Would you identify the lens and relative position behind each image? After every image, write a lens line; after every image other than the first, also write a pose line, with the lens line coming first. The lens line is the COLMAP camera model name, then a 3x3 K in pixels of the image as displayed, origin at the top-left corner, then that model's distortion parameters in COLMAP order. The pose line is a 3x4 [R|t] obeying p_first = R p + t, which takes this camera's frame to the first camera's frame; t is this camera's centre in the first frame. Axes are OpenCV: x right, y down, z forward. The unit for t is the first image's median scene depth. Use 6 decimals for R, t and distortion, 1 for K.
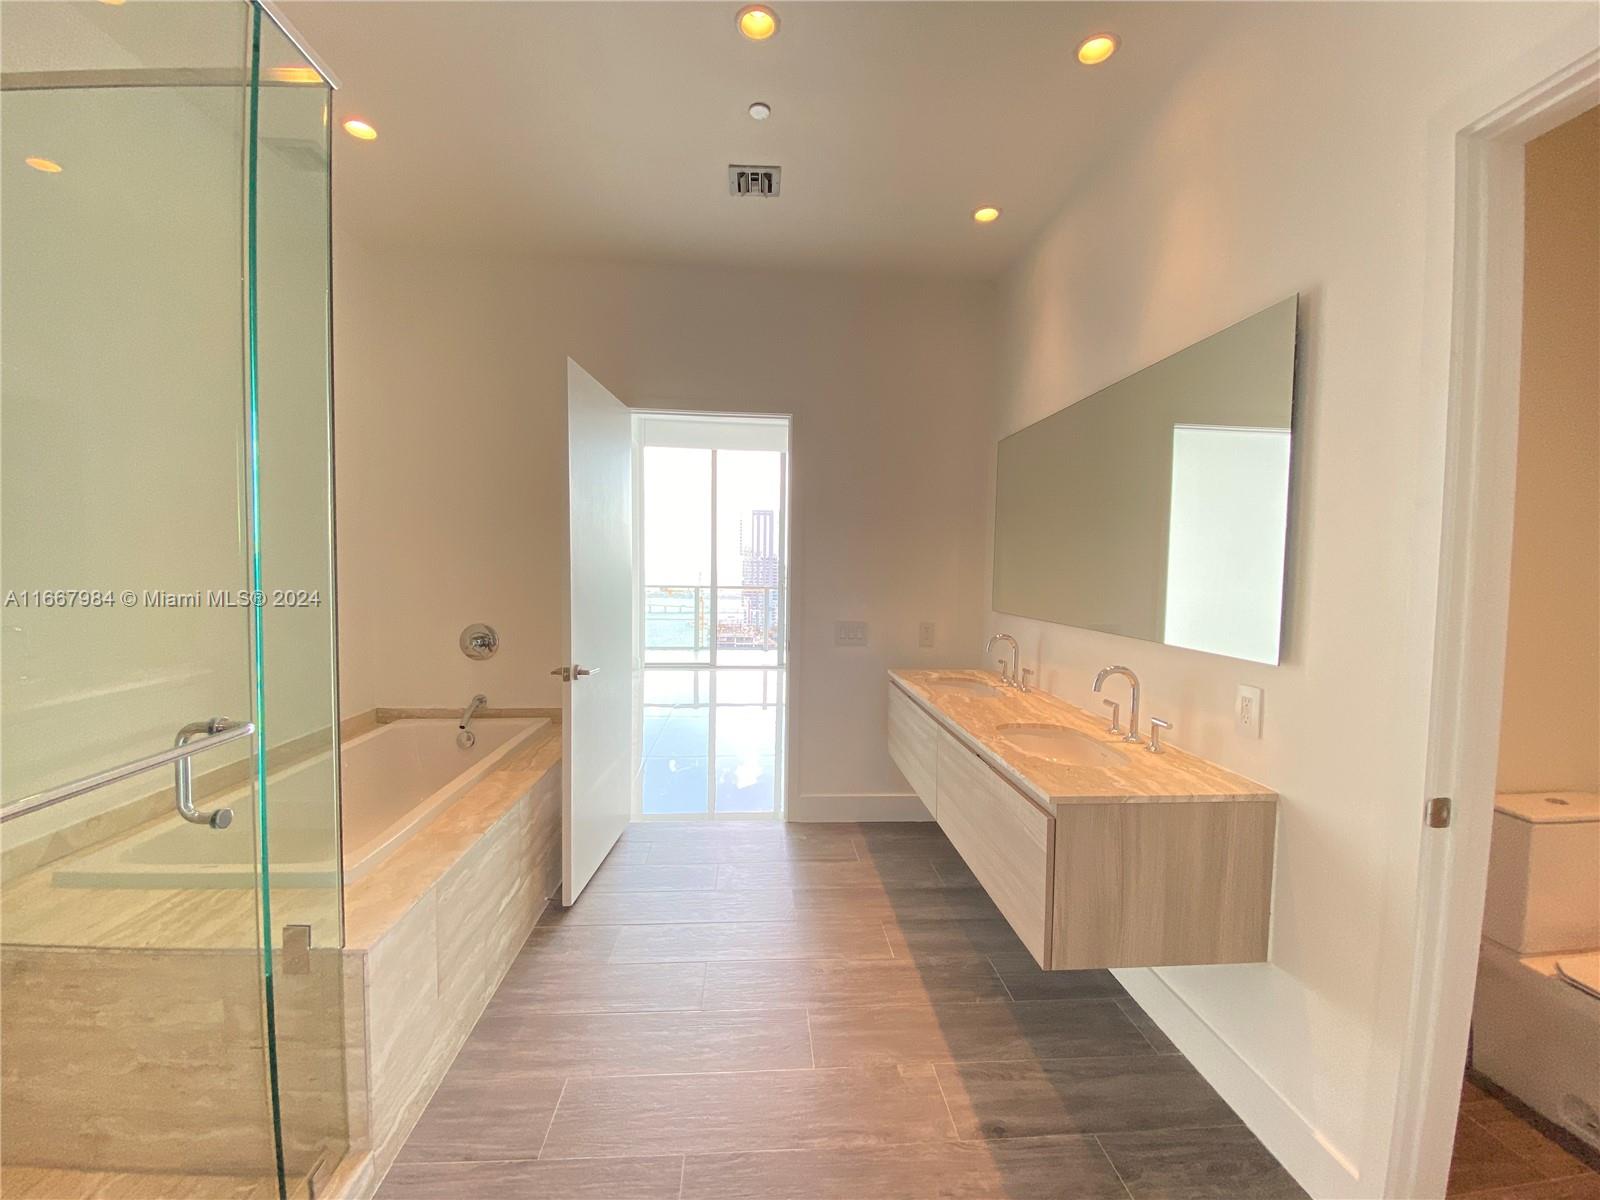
lens RADIAL K [[646.3, 0, 792.1], [0, 646.3, 594.2], [0, 0, 1]] dist [0.007500, -0.013450]
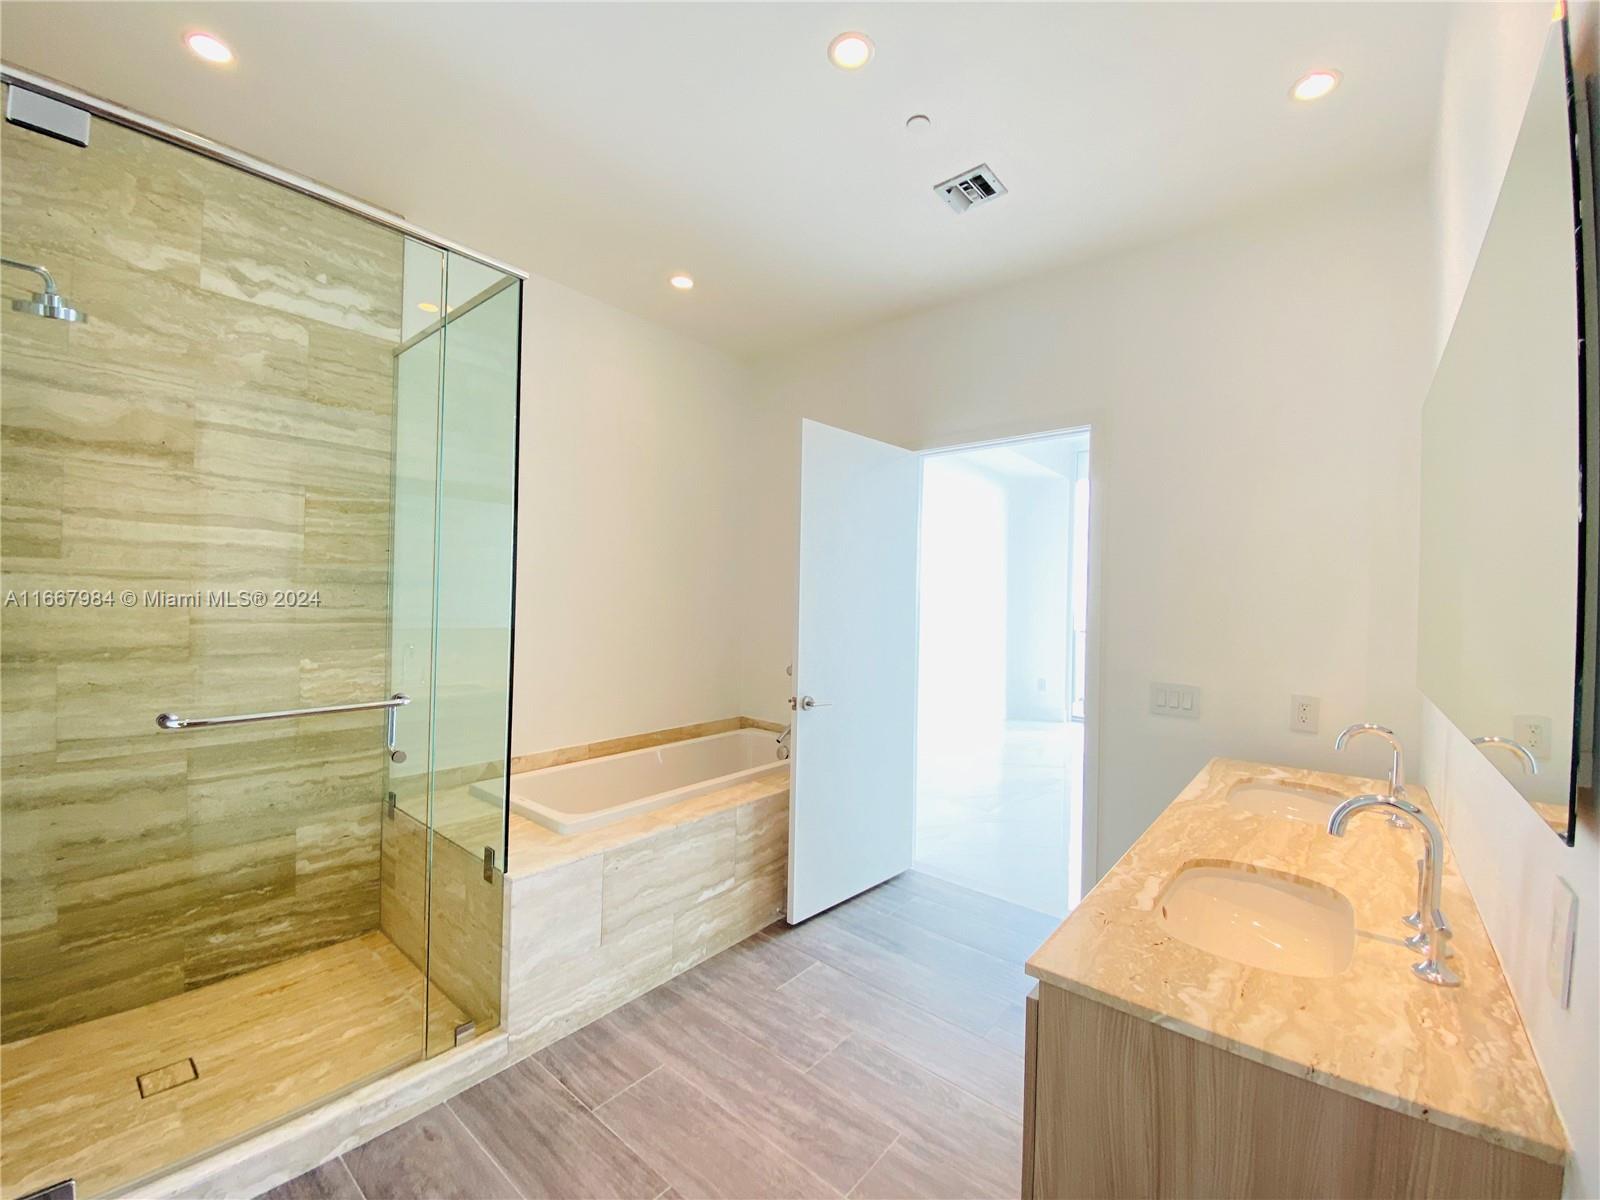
lens RADIAL K [[646.3, 0, 800.7], [0, 646.3, 590.3], [0, 0, 1]] dist [0.007500, -0.013450]
pose [[0.728988, -0.002535, -0.684522, 0.532877], [-0.046052, 0.997546, -0.052738, -0.011119], [0.682975, 0.069969, 0.727082, 0.273541]]
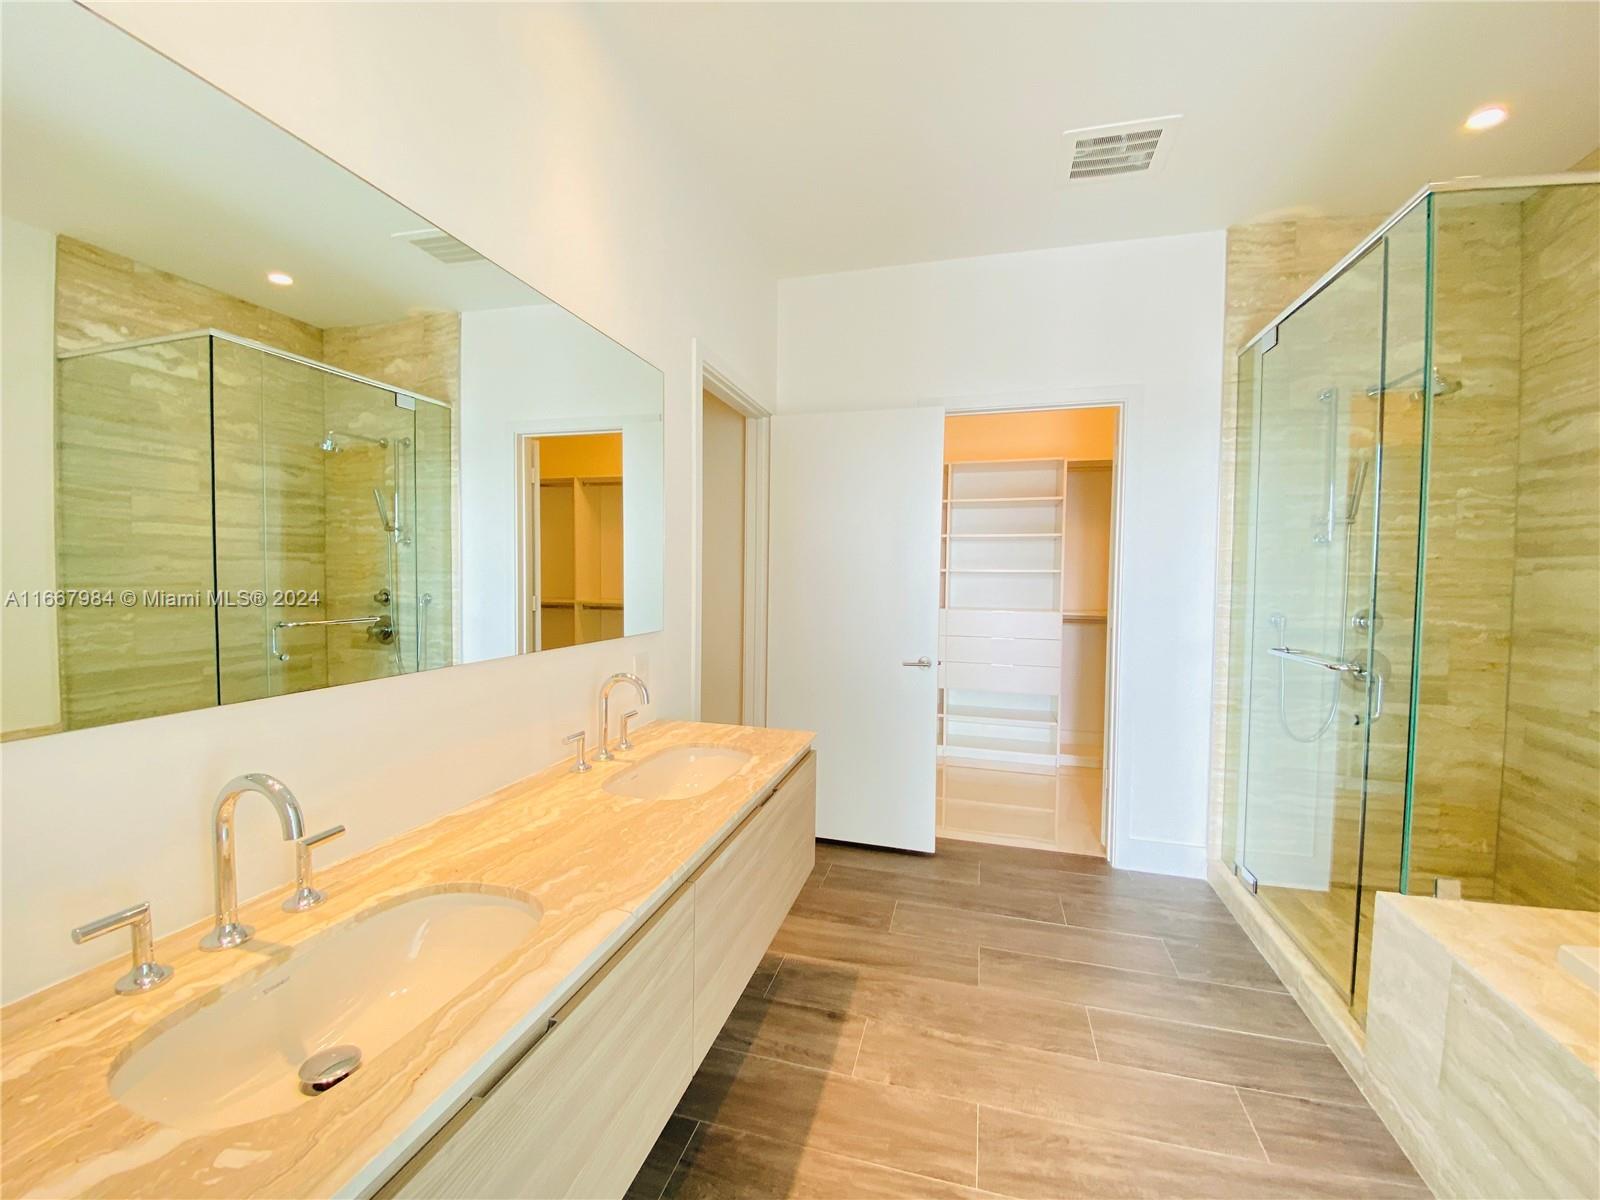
lens RADIAL K [[646.3, 0, 793.7], [0, 646.3, 597.7], [0, 0, 1]] dist [0.007500, -0.013450]
pose [[-0.942109, -0.037552, 0.333197, 0.002379], [-0.008537, 0.996073, 0.088120, -0.071878], [-0.335198, 0.080174, -0.938730, 1.786711]]
